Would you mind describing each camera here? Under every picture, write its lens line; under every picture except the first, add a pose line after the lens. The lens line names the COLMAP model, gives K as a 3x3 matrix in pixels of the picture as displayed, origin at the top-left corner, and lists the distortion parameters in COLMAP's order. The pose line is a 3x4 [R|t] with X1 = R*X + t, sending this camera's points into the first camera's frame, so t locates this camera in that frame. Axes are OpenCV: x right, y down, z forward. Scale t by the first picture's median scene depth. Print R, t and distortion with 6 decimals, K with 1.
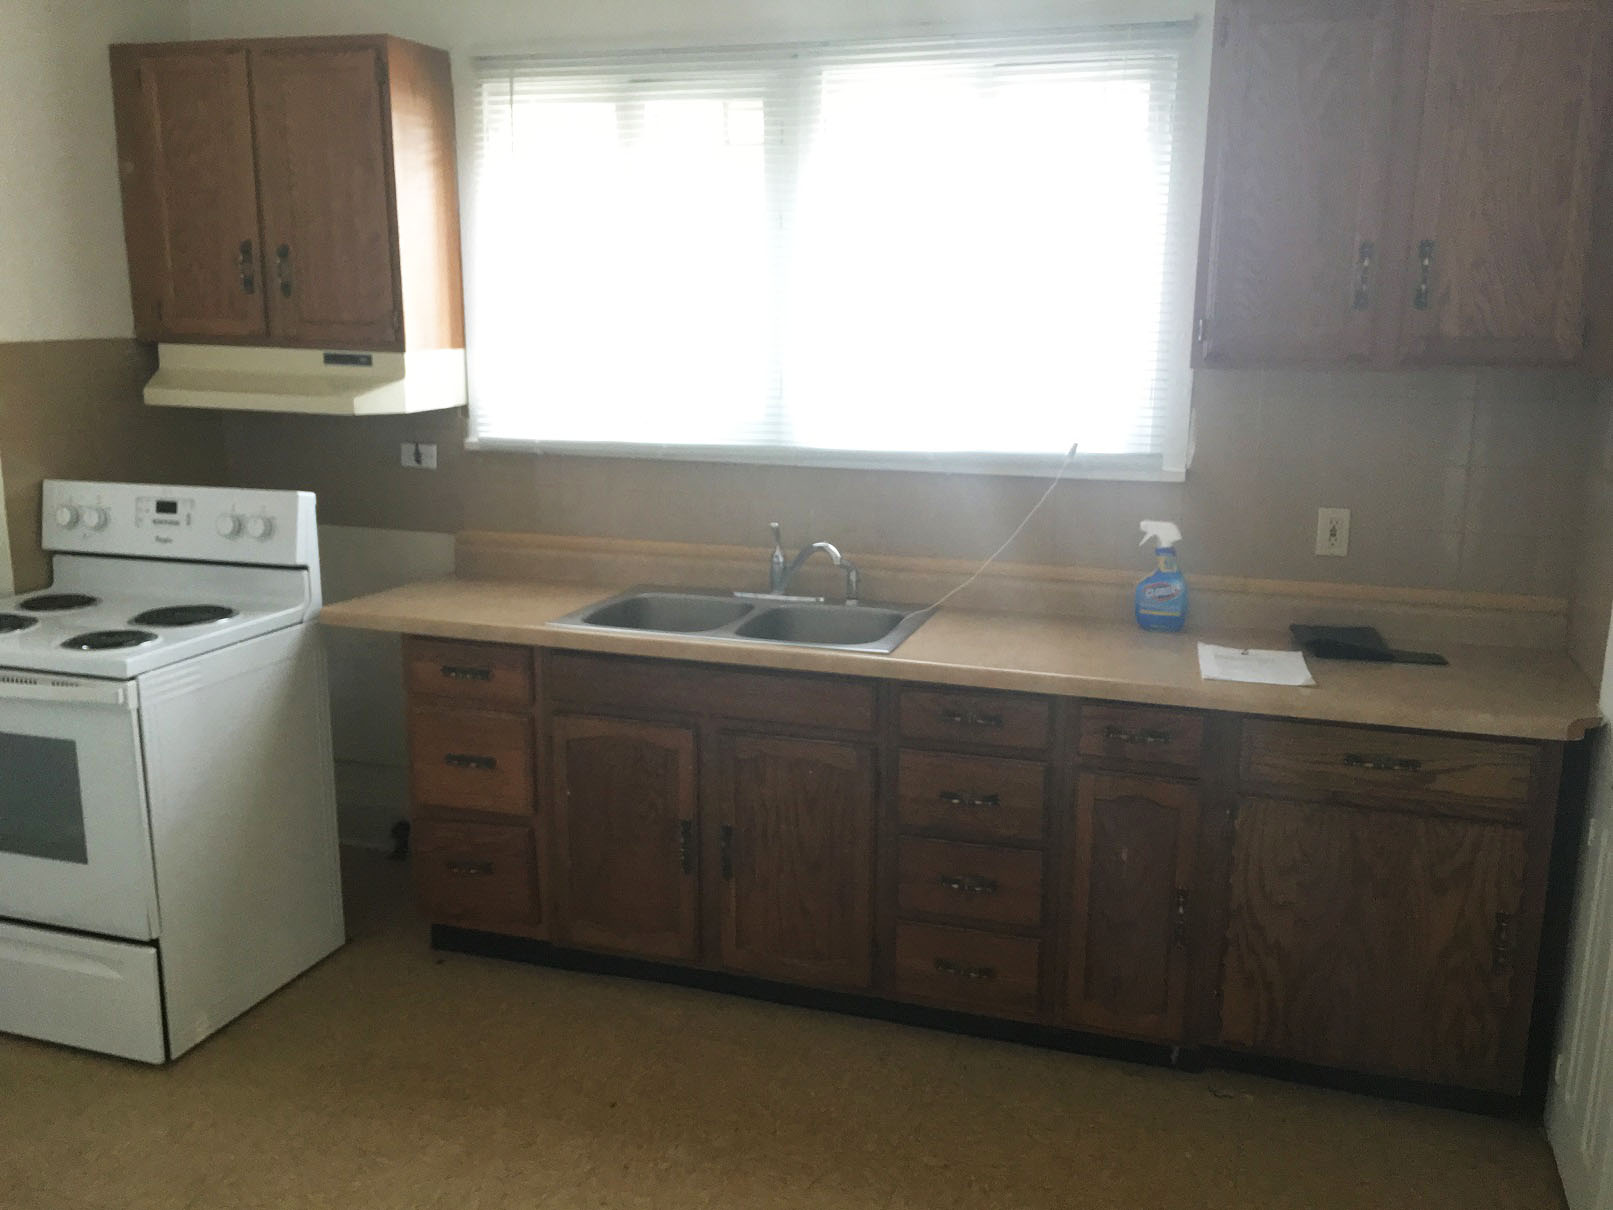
lens RADIAL K [[1383.0, 0, 810.6], [0, 1383.0, 605.3], [0, 0, 1]] dist [0.027356, -0.010464]
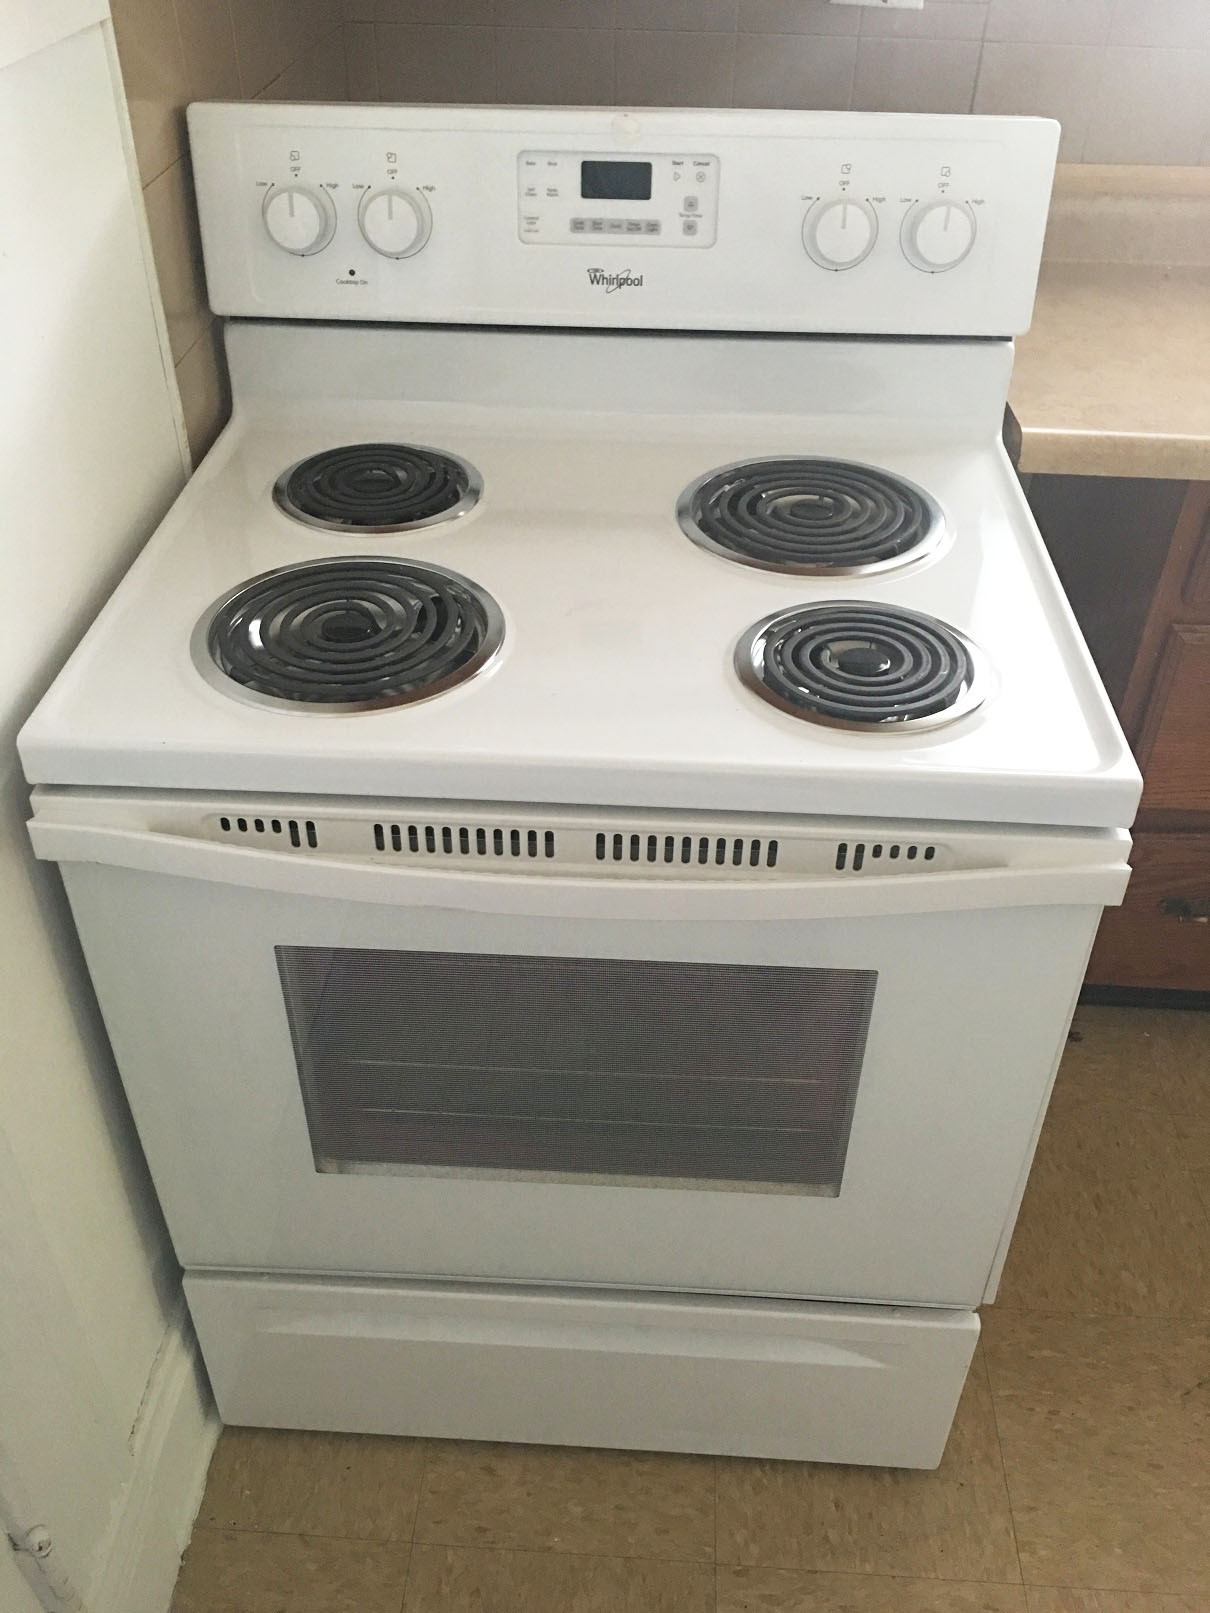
lens RADIAL K [[1383.0, 0, 607.6], [0, 1383.0, 793.1], [0, 0, 1]] dist [0.027356, -0.010464]
pose [[0.961804, -0.157998, 0.223541, -0.569784], [0.045389, 0.897359, 0.438961, -0.085968], [-0.269951, -0.412048, 0.870254, 0.626958]]
